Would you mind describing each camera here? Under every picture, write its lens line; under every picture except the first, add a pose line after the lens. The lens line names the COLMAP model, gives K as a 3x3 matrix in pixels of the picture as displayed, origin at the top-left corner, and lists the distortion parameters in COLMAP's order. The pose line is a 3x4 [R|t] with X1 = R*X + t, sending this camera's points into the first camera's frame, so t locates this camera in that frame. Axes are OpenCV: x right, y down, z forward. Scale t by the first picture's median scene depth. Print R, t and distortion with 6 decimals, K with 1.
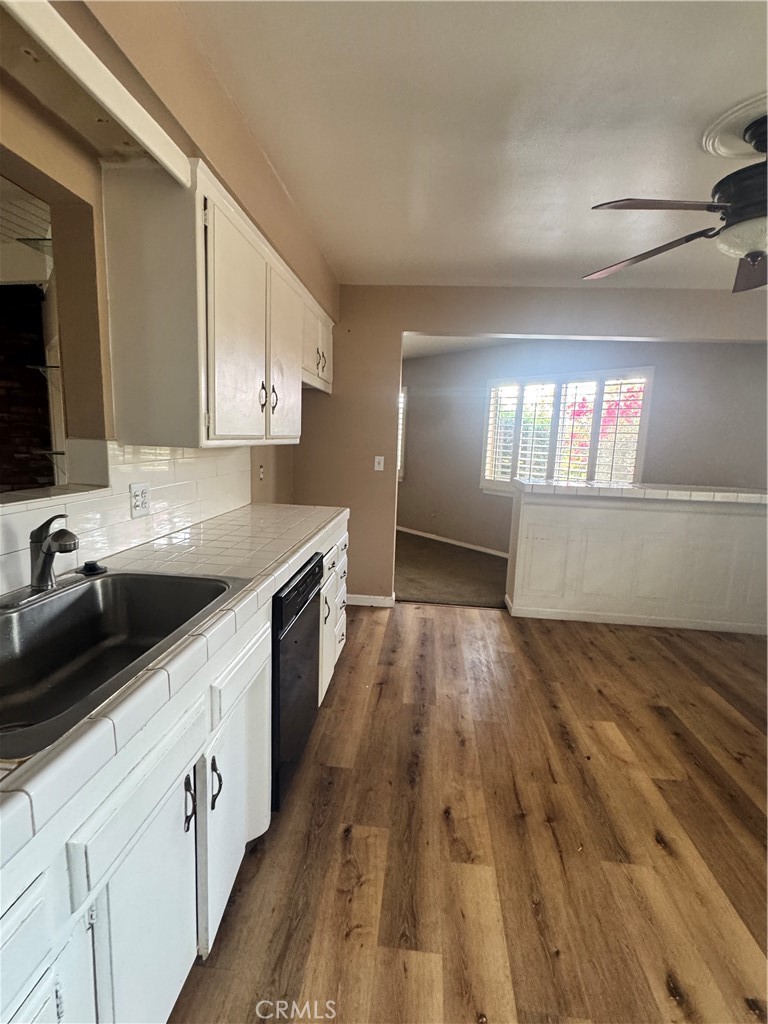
lens RADIAL K [[475.2, 0, 387.3], [0, 475.2, 513.8], [0, 0, 1]] dist [0.000557, -0.000030]
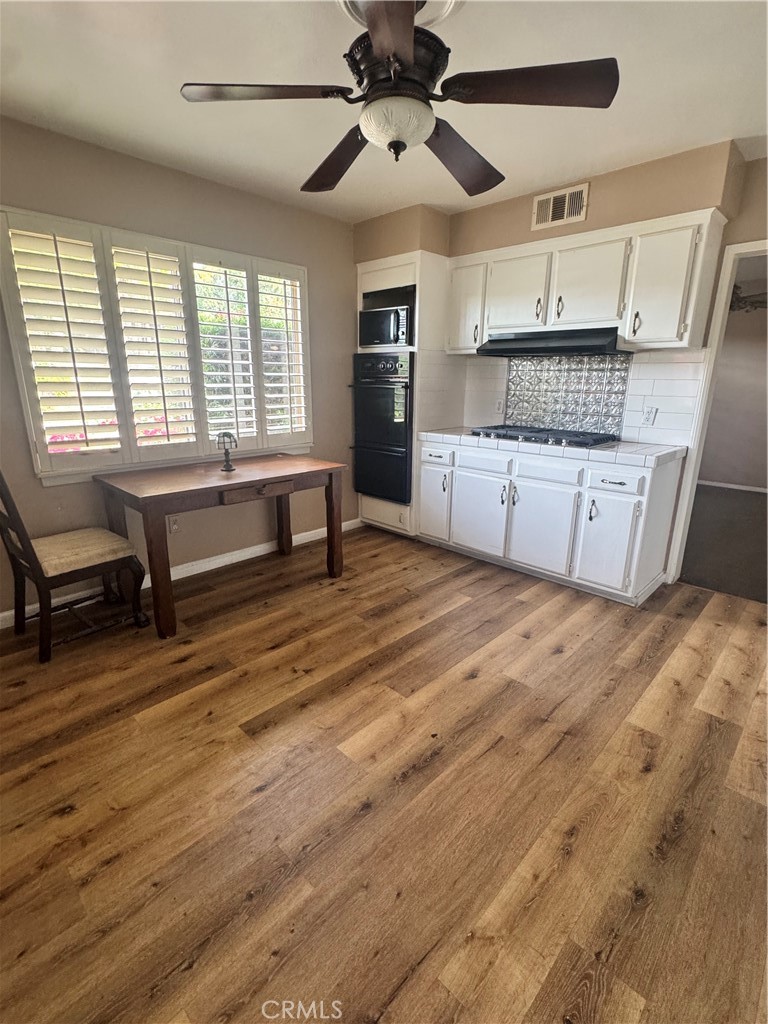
lens RADIAL K [[475.2, 0, 377.8], [0, 475.2, 507.8], [0, 0, 1]] dist [0.000557, -0.000030]
pose [[-0.767628, -0.213917, 0.604141, 0.059563], [0.060981, 0.913996, 0.401115, -0.212060], [-0.637988, 0.344748, -0.688564, 1.425563]]
